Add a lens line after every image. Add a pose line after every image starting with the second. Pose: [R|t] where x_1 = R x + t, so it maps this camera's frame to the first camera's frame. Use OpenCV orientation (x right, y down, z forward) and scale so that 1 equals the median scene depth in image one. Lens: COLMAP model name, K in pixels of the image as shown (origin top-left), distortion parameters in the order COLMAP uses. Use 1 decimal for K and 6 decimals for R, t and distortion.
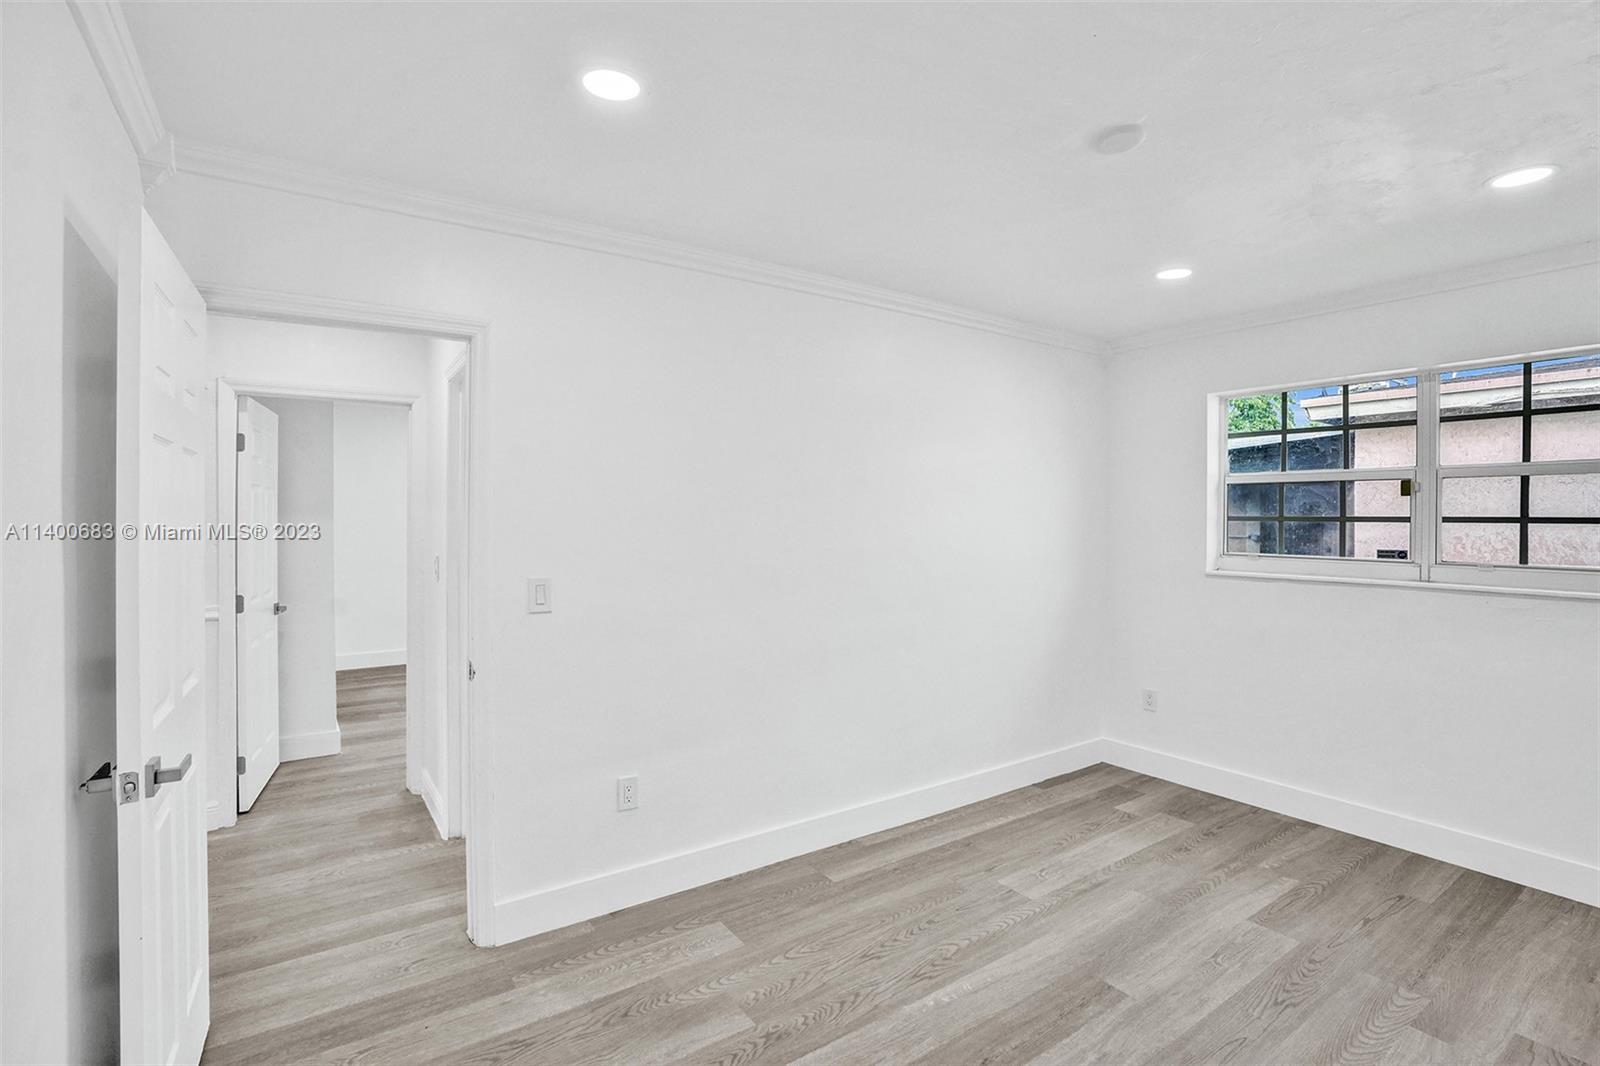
lens RADIAL K [[749.6, 0, 799.9], [0, 749.6, 516.2], [0, 0, 1]] dist [-0.068692, 0.026081]
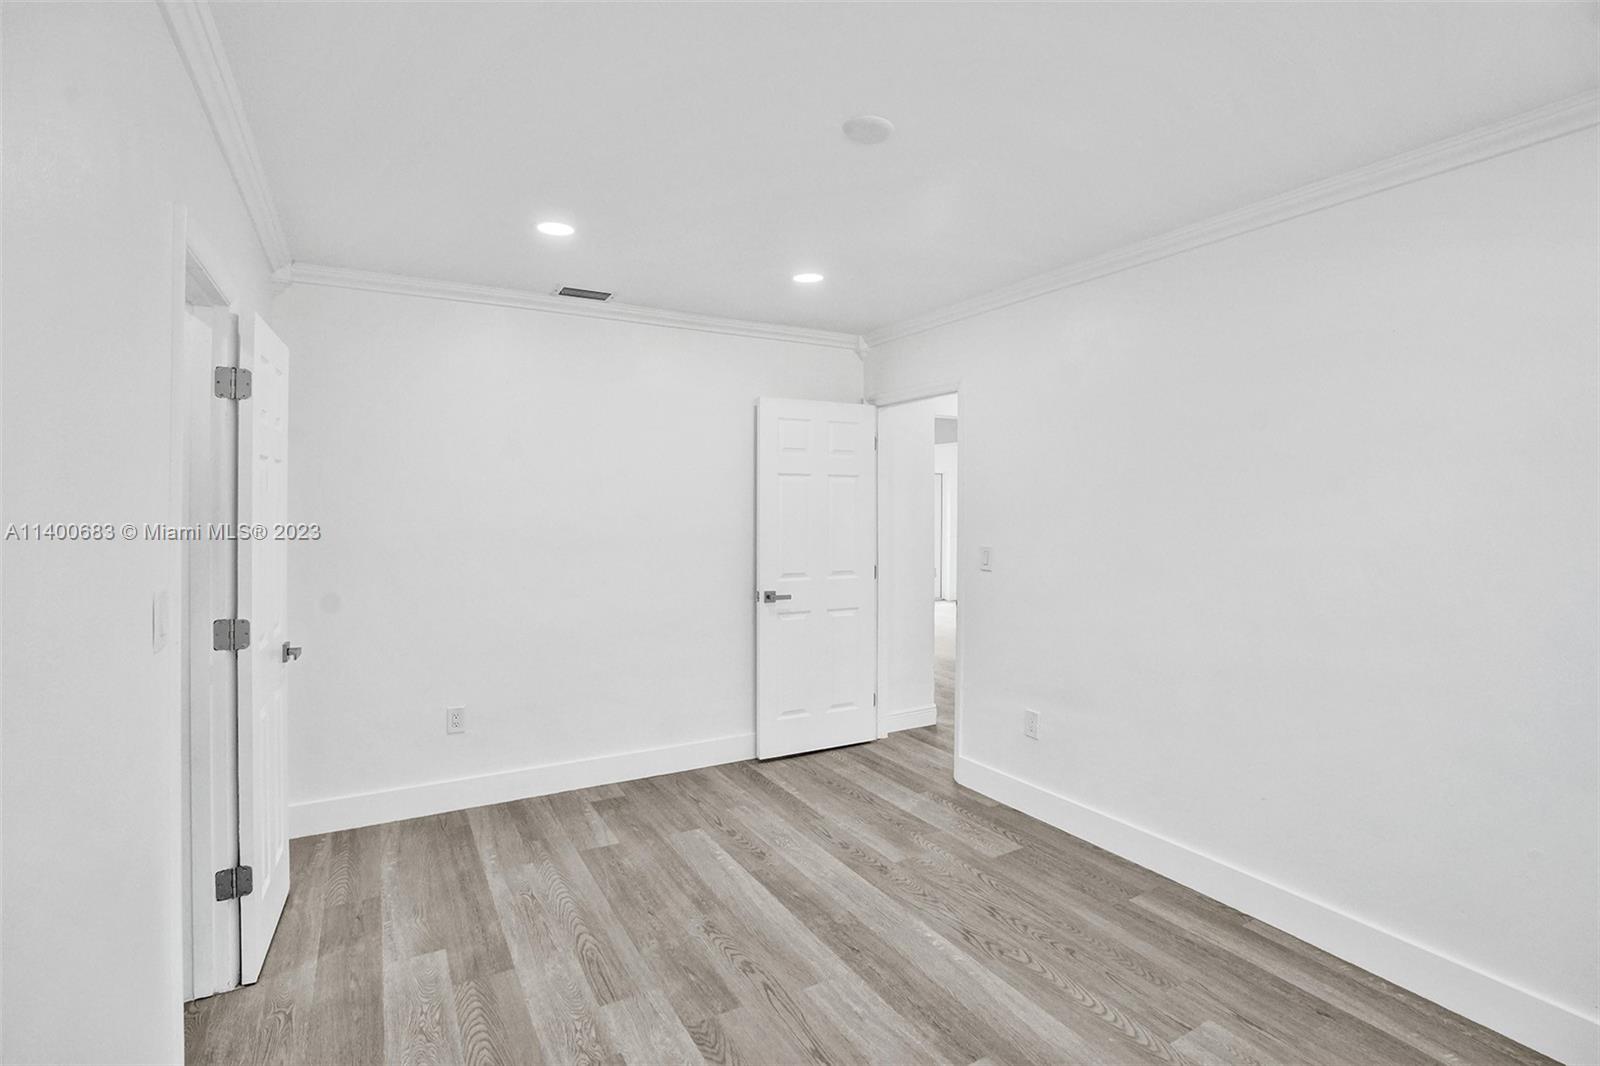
lens RADIAL K [[748.4, 0, 800.5], [0, 748.4, 536.4], [0, 0, 1]] dist [-0.076134, 0.030503]
pose [[-0.078122, 0.037074, -0.996254, 0.924957], [-0.002262, 0.999299, 0.037364, 0.010298], [0.996941, 0.005172, -0.077984, 0.635496]]
